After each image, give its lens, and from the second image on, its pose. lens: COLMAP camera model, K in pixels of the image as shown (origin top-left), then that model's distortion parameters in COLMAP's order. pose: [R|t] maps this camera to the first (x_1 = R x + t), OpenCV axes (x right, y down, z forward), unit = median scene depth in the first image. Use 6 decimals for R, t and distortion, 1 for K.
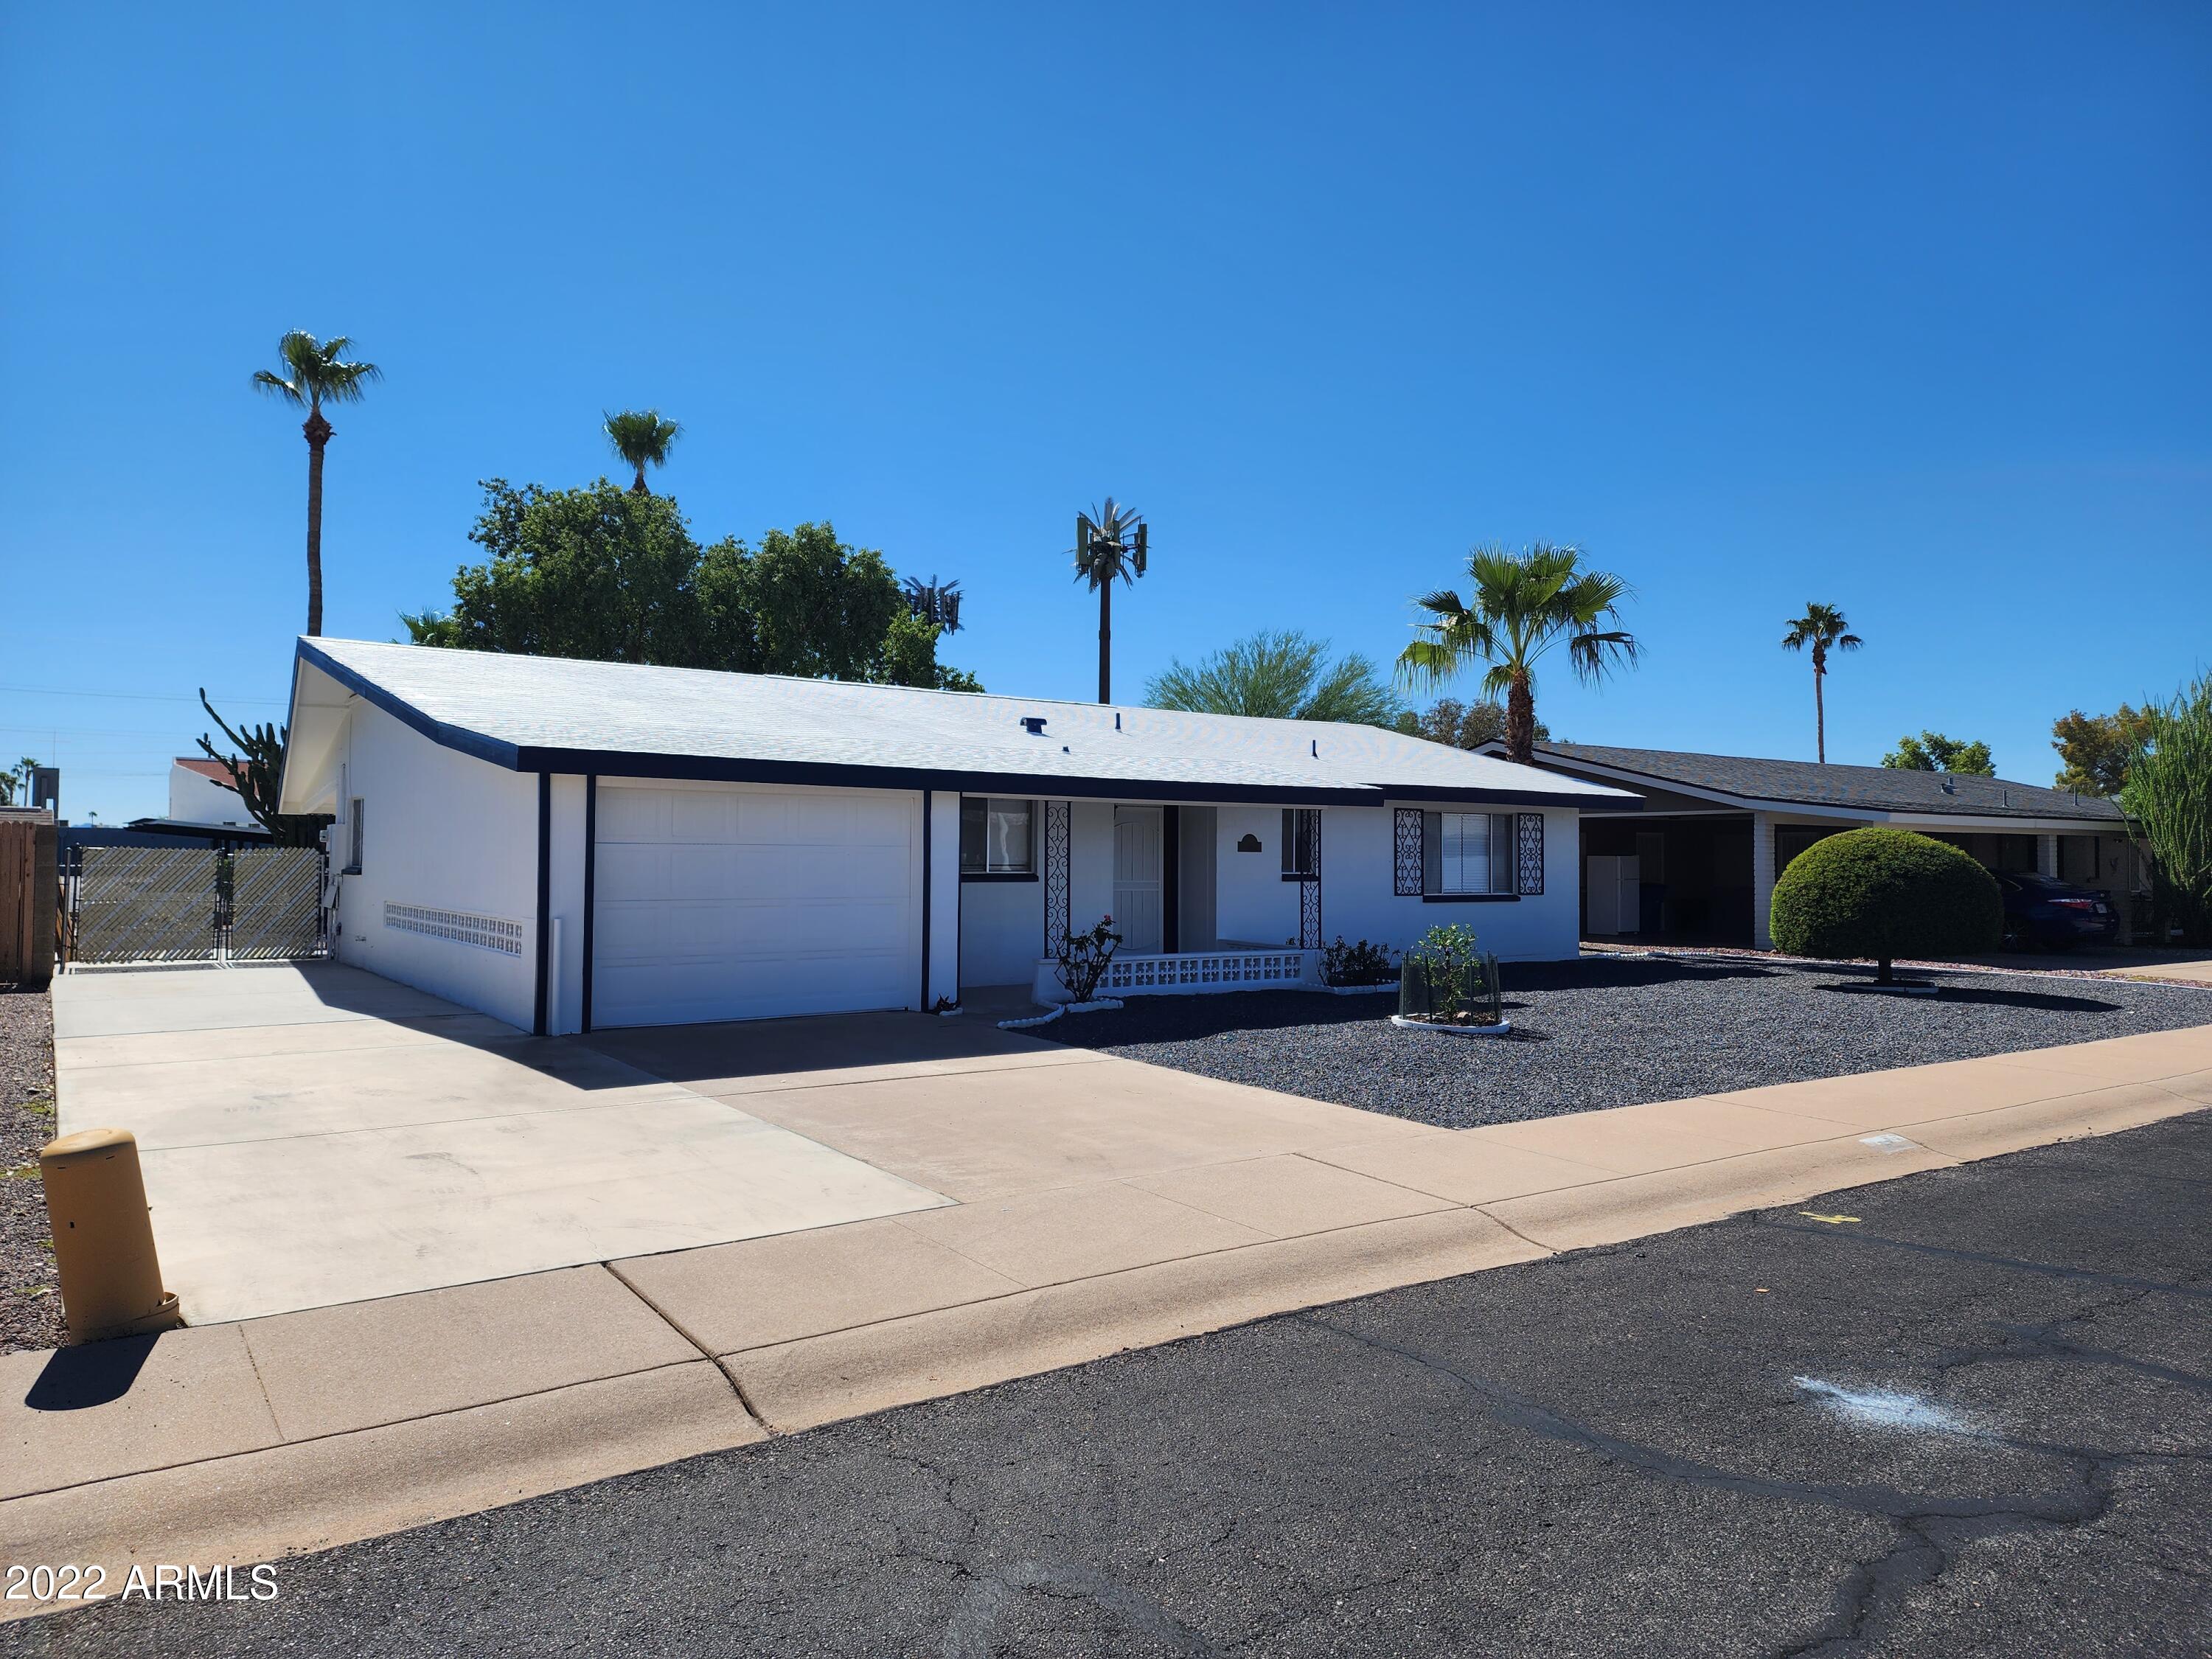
lens RADIAL K [[1479.5, 0, 1106.0], [0, 1479.5, 829.5], [0, 0, 1]] dist [0.061140, 0.000547]
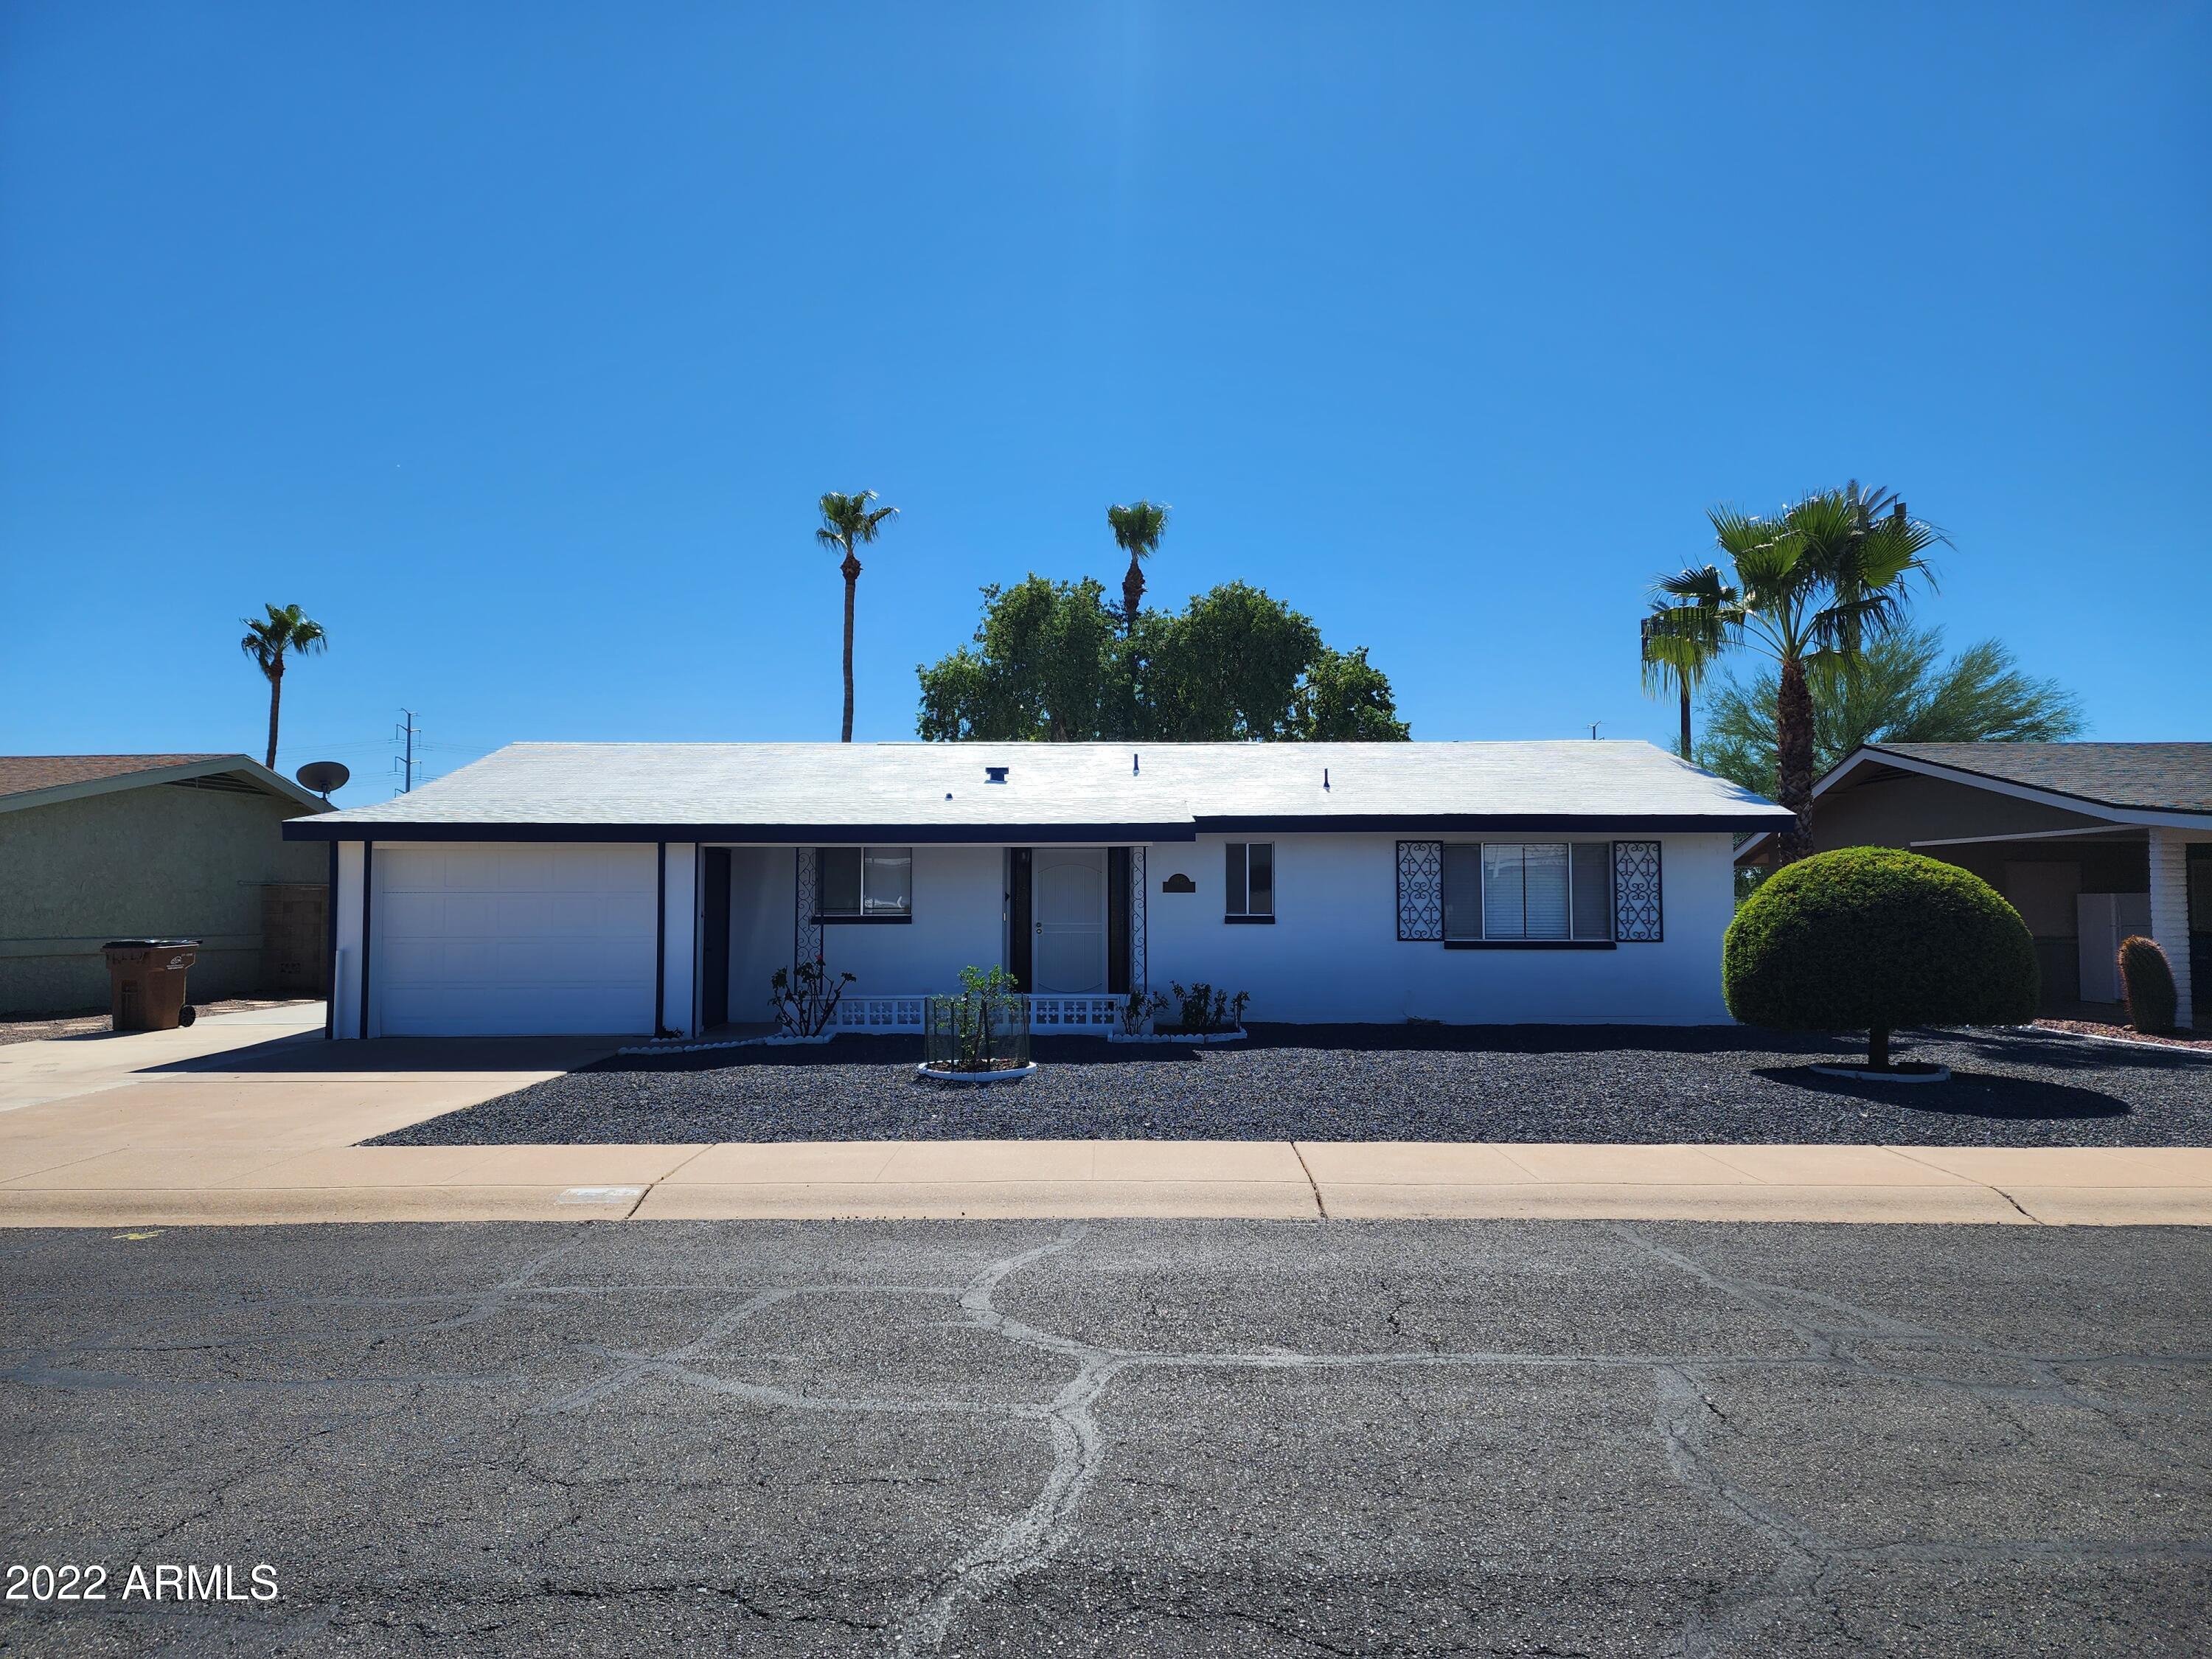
lens RADIAL K [[1488.1, 0, 1106.0], [0, 1488.1, 829.5], [0, 0, 1]] dist [0.119719, -0.000077]
pose [[0.814959, -0.039418, -0.578176, 0.563909], [0.018924, 0.998962, -0.041432, 0.012313], [0.579209, 0.022824, 0.814860, 0.177493]]
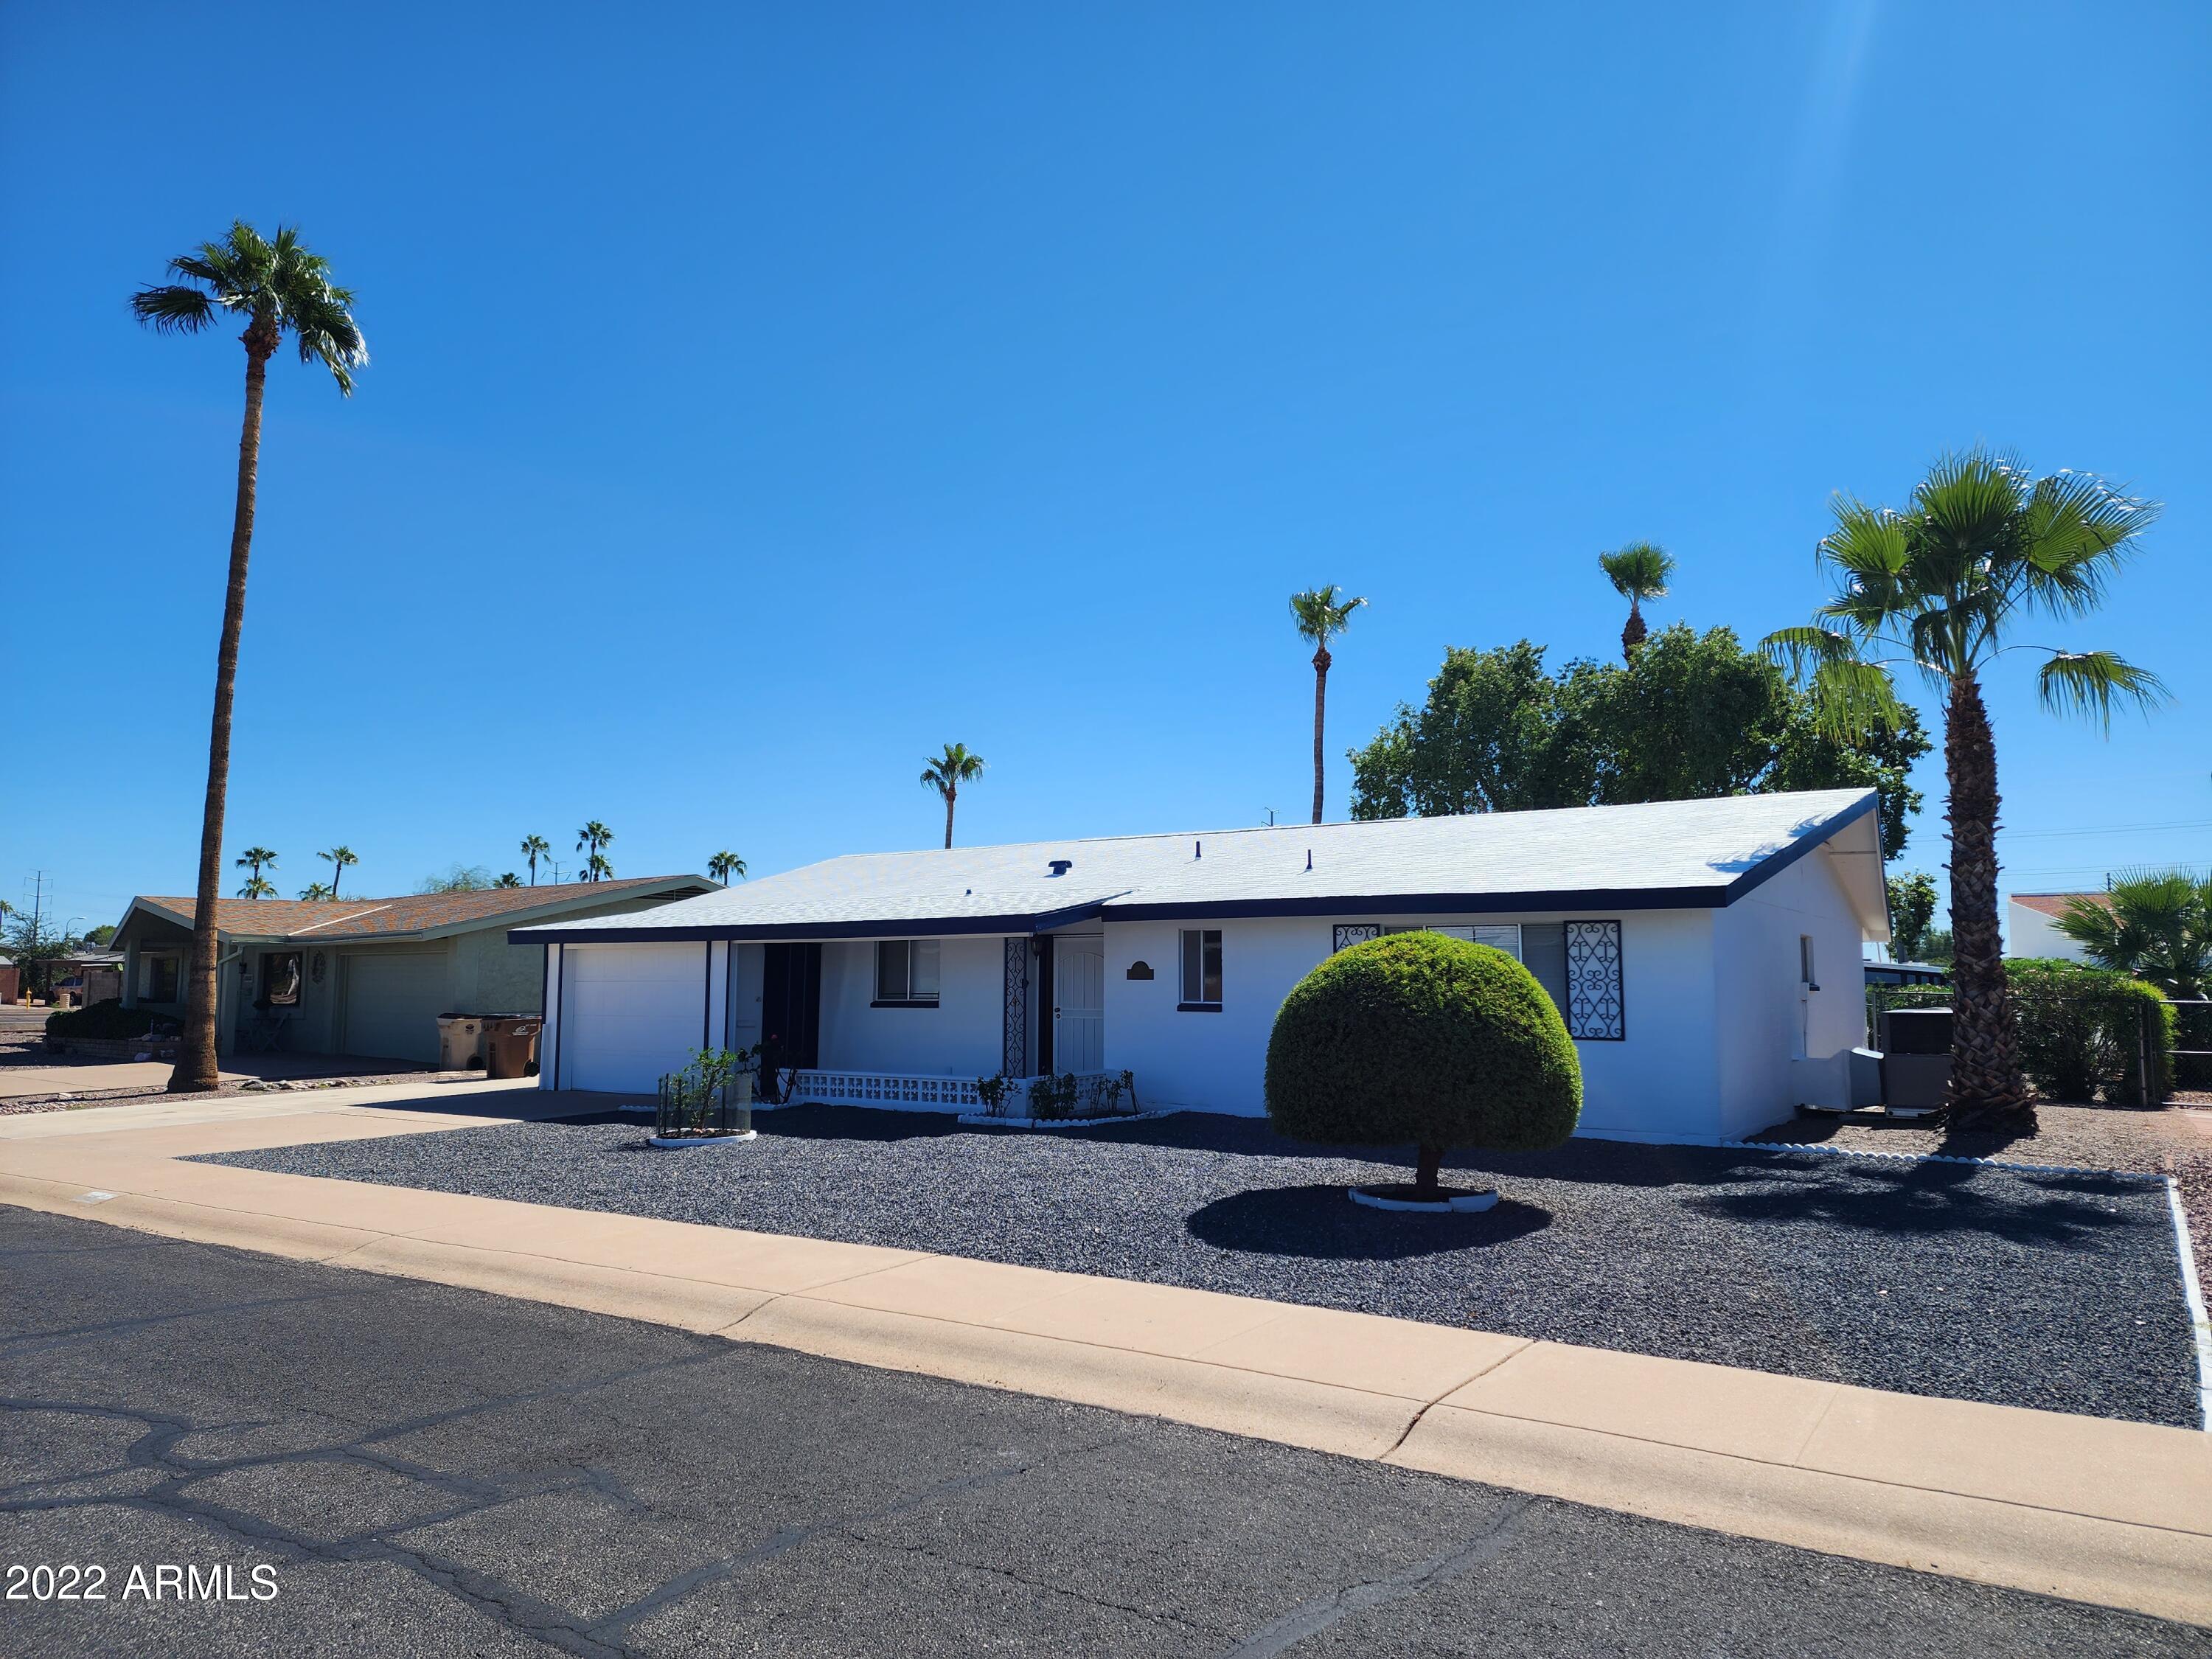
lens RADIAL K [[1488.1, 0, 1106.0], [0, 1488.1, 829.5], [0, 0, 1]] dist [0.119719, -0.000077]
pose [[0.356390, -0.104158, -0.928514, 0.921341], [0.018431, 0.994357, -0.104470, 0.017262], [0.934156, 0.020119, 0.356298, 0.580470]]
